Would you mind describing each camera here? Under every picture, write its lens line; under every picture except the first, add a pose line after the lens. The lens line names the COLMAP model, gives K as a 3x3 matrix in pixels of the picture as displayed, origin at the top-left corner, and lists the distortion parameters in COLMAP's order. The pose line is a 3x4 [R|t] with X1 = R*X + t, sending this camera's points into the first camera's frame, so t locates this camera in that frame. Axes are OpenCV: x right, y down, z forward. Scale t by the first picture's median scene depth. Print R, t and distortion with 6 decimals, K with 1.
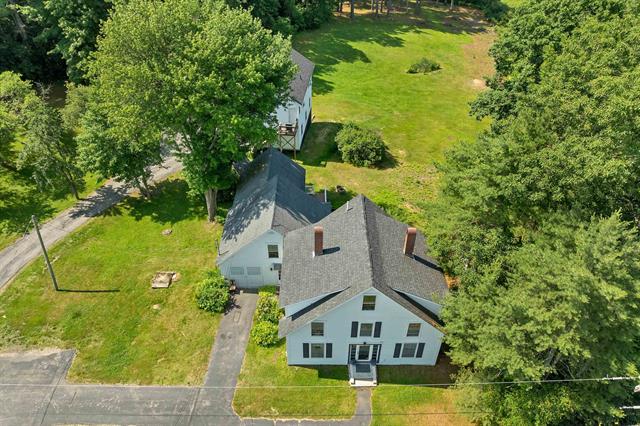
lens RADIAL K [[464.7, 0, 318.5], [0, 464.7, 211.5], [0, 0, 1]] dist [-0.021888, -0.014661]
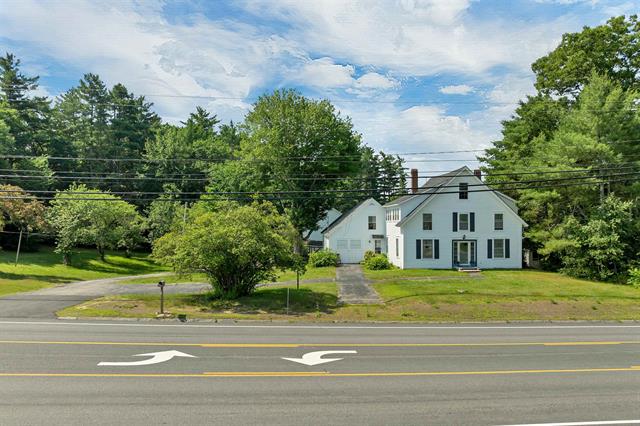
lens RADIAL K [[464.7, 0, 318.5], [0, 464.7, 214.5], [0, 0, 1]] dist [-0.021888, -0.014661]
pose [[0.998255, -0.007109, 0.058629, -0.368514], [0.042663, 0.773265, -0.632646, 1.006604], [-0.040838, 0.634043, 0.772219, -0.012764]]
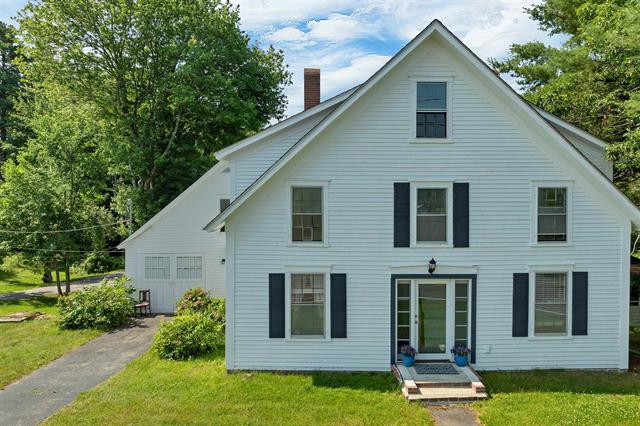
lens RADIAL K [[464.7, 0, 322.5], [0, 464.7, 215.0], [0, 0, 1]] dist [-0.021888, -0.014661]
pose [[0.999966, -0.008202, -0.000626, 0.010547], [0.006097, 0.790065, -0.612993, 0.471890], [0.005522, 0.612968, 0.790088, 0.659549]]
